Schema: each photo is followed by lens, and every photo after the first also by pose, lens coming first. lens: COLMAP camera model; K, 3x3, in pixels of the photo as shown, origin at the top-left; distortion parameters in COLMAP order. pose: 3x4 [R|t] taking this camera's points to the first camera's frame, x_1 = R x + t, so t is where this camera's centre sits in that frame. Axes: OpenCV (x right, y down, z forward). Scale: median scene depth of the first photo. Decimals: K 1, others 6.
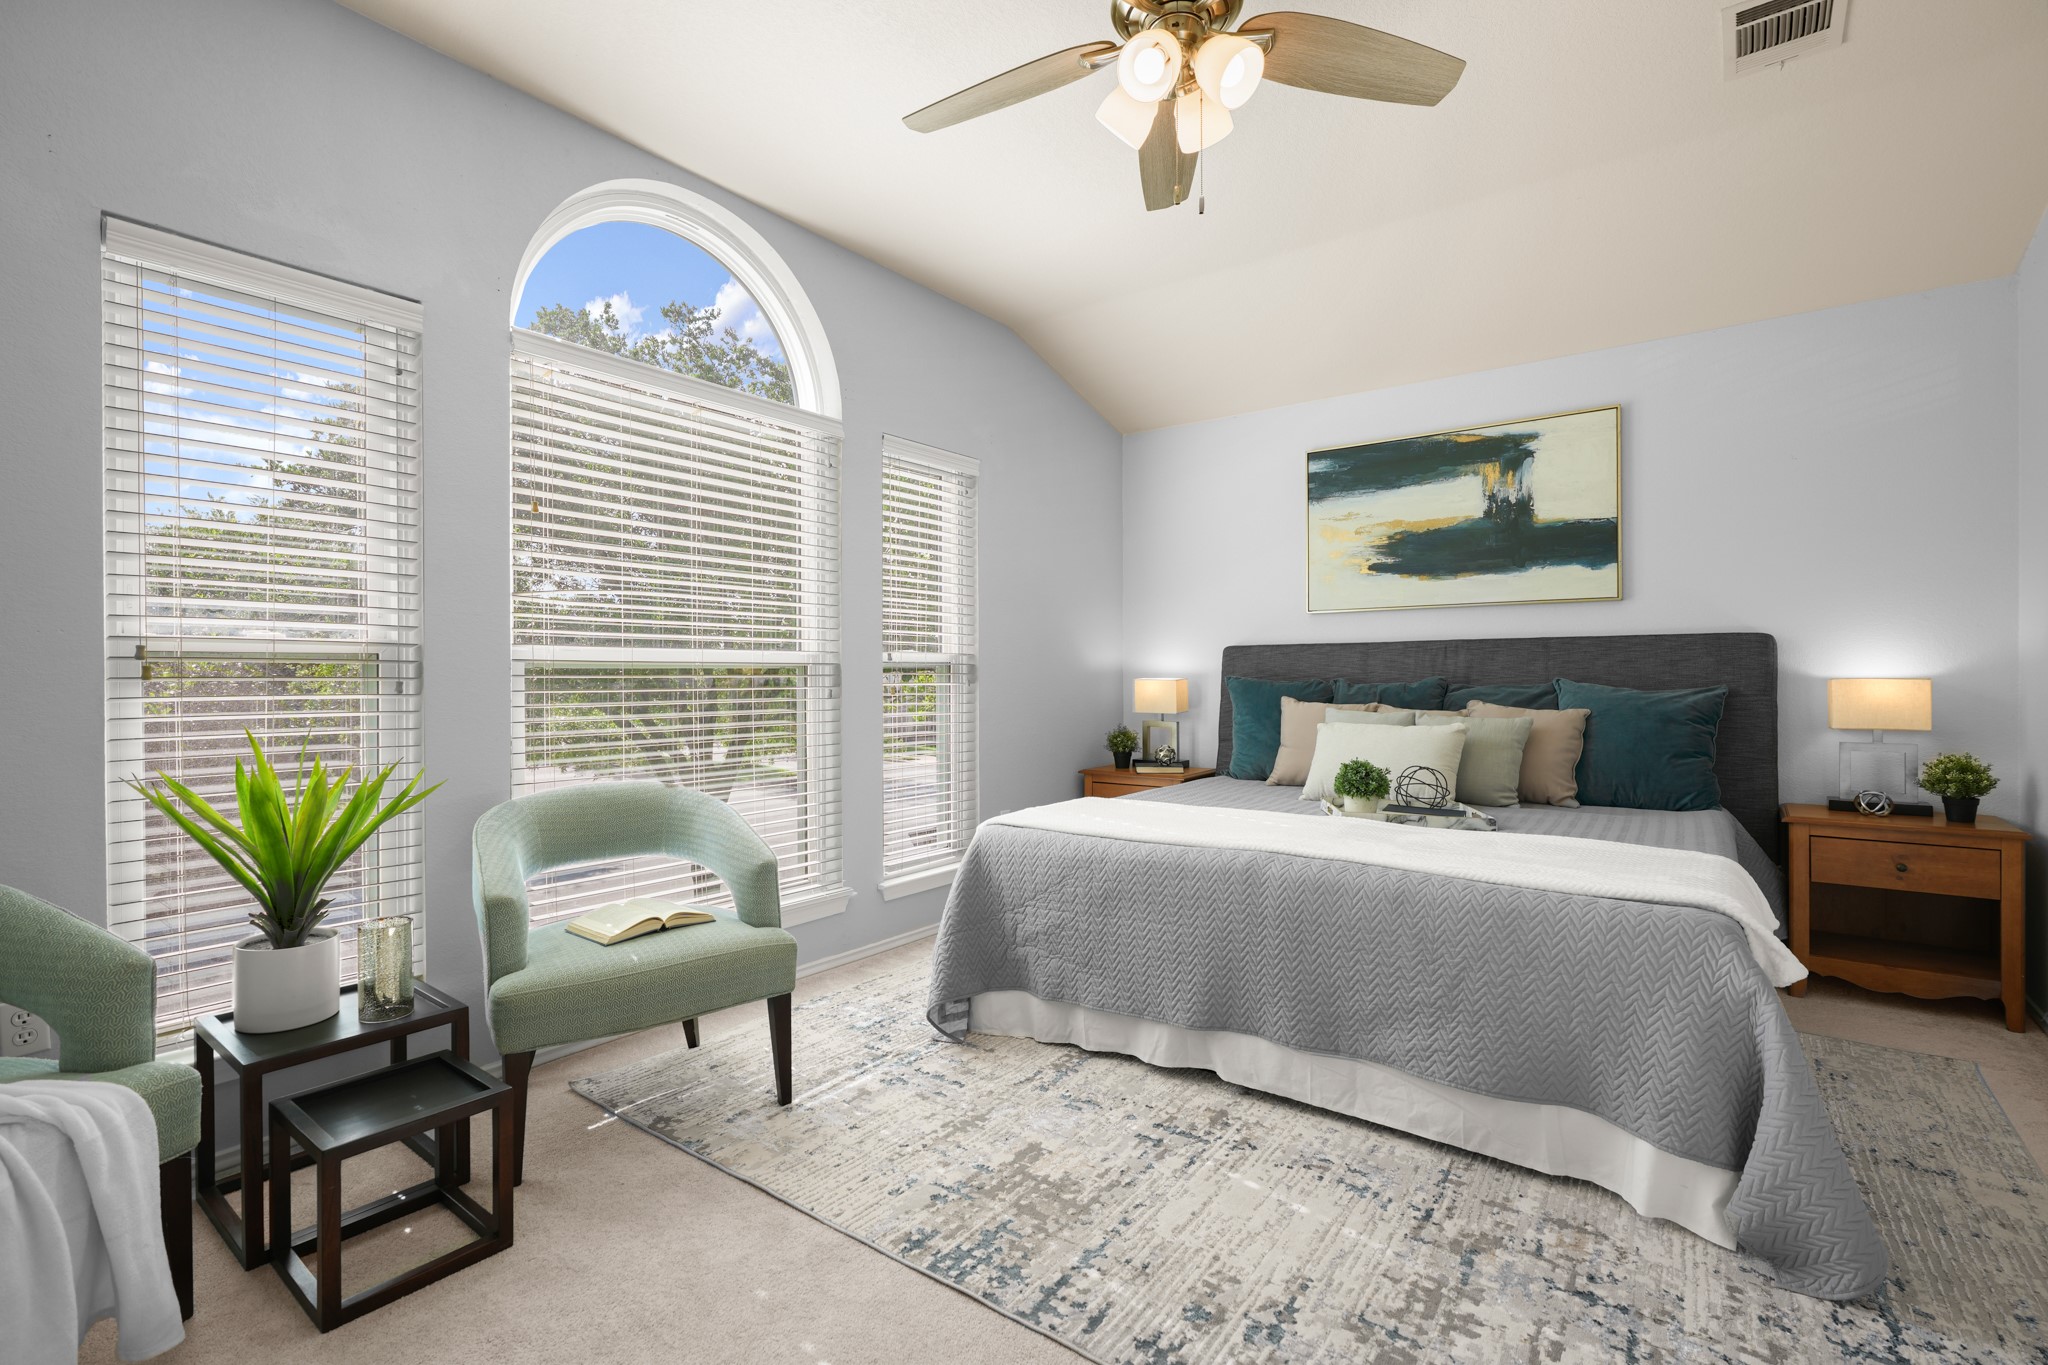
lens RADIAL K [[938.2, 0, 1026.8], [0, 938.2, 674.4], [0, 0, 1]] dist [-0.023699, -0.000262]
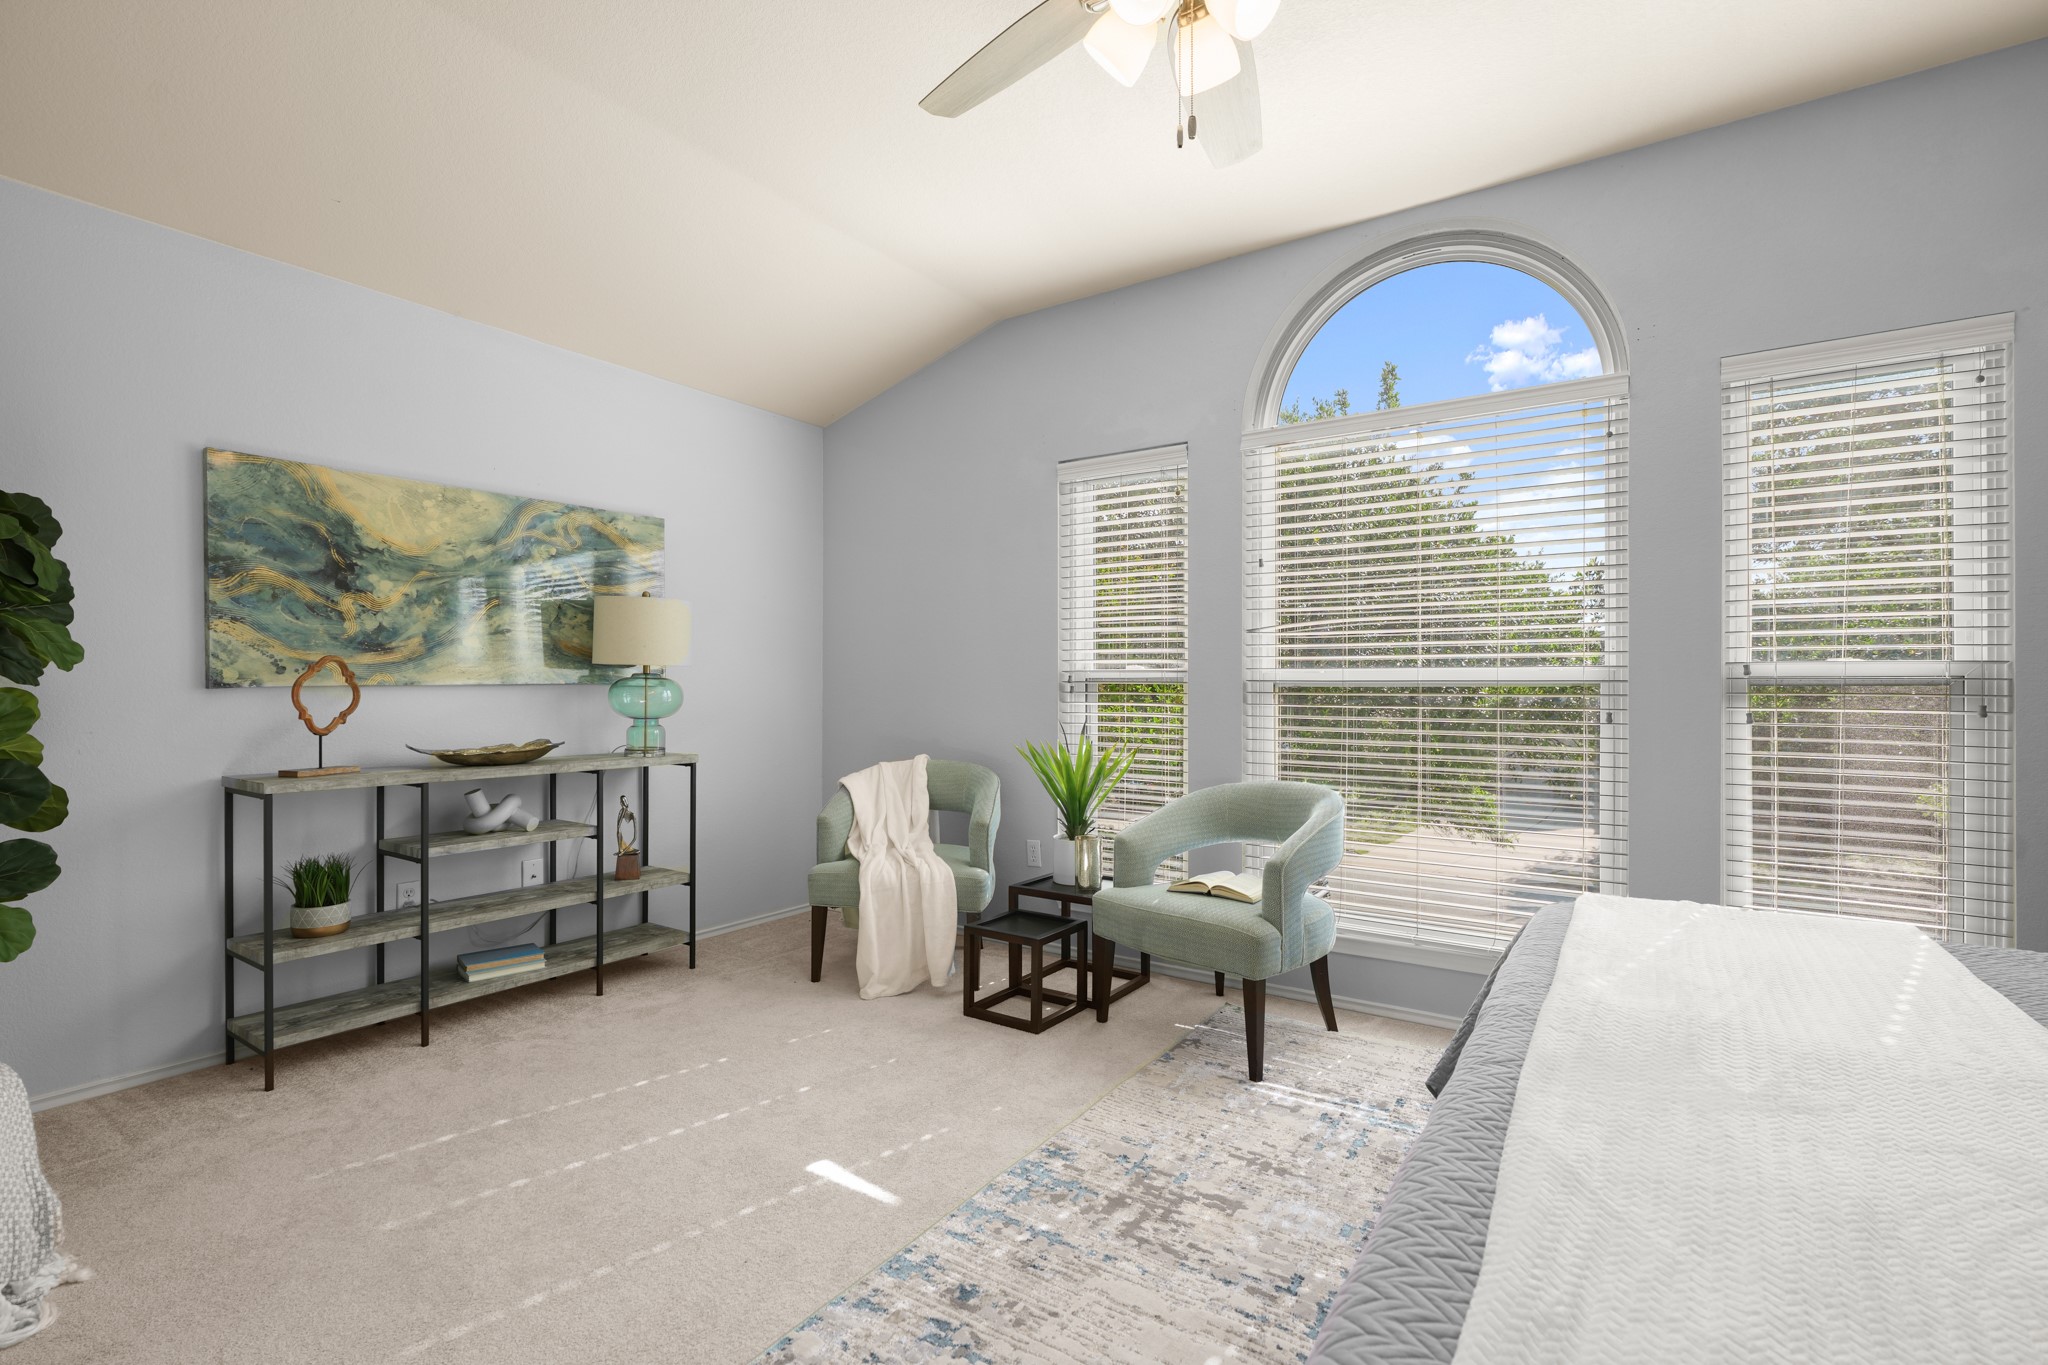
lens RADIAL K [[935.3, 0, 1014.4], [0, 935.3, 687.2], [0, 0, 1]] dist [-0.003441, -0.000280]
pose [[0.029029, 0.000258, -0.999579, 0.864310], [-0.004239, 0.999991, 0.000135, -0.005465], [0.999570, 0.004233, 0.029030, 0.699146]]
